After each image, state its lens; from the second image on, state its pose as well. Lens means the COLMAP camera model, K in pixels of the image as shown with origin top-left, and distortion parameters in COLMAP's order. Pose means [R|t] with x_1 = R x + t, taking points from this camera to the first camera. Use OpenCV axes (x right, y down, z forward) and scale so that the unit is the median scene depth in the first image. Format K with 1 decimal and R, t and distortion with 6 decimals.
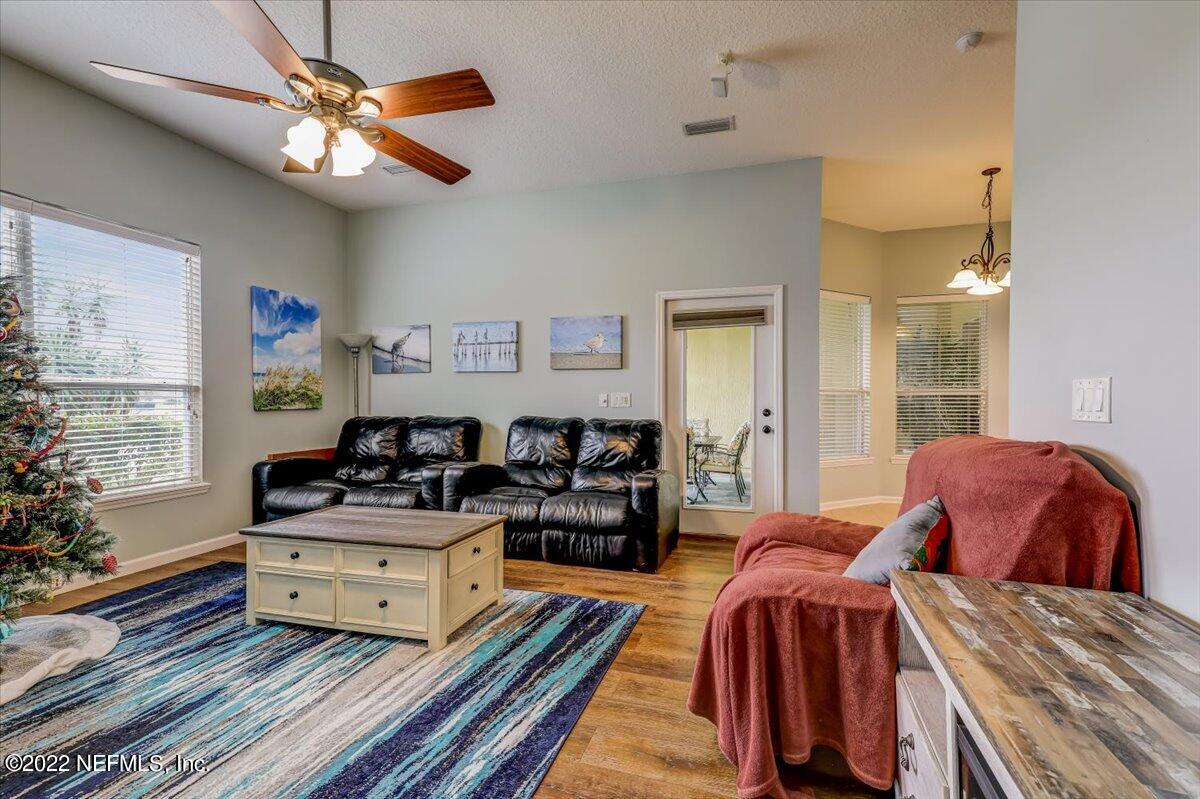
lens RADIAL K [[531.3, 0, 604.1], [0, 531.3, 407.2], [0, 0, 1]] dist [0.031516, 0.001214]
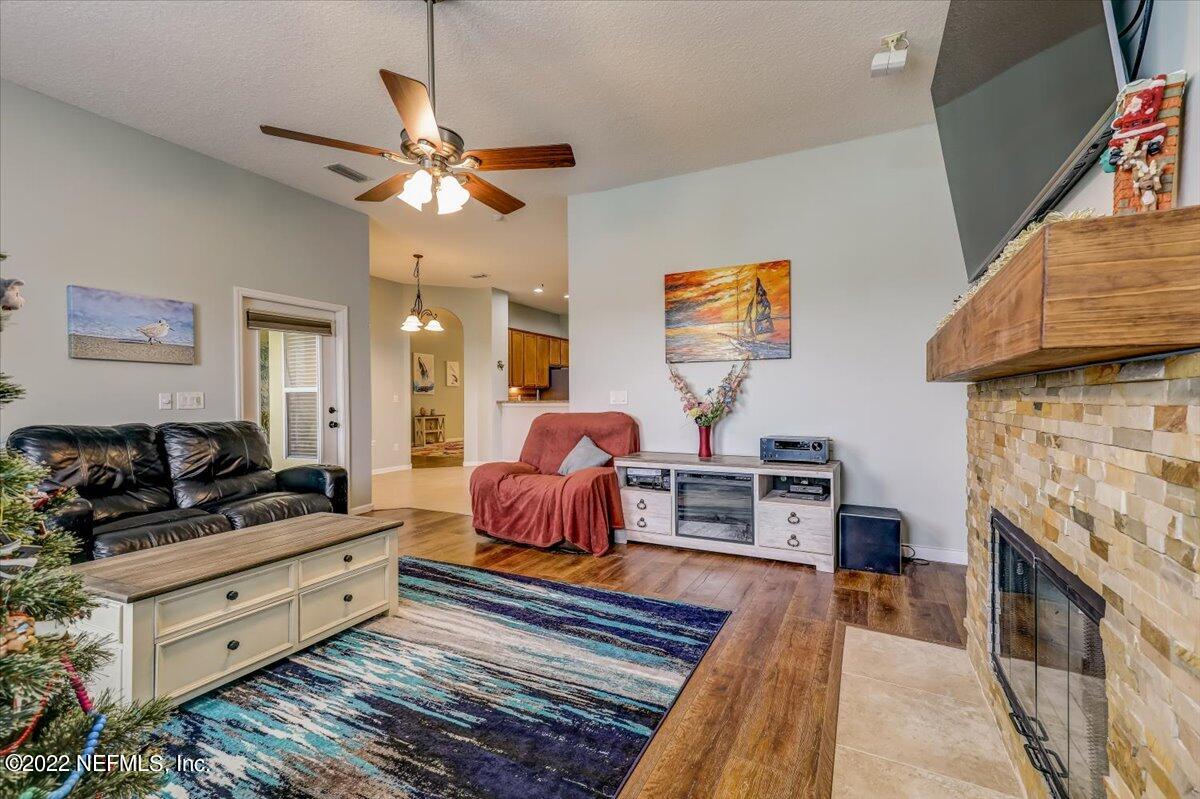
lens RADIAL K [[531.3, 0, 617.0], [0, 531.3, 402.4], [0, 0, 1]] dist [0.031516, 0.001214]
pose [[0.156532, -0.010238, 0.987620, -0.773636], [0.018549, 0.999800, 0.007424, -0.003972], [-0.987499, 0.017157, 0.156690, 0.184735]]
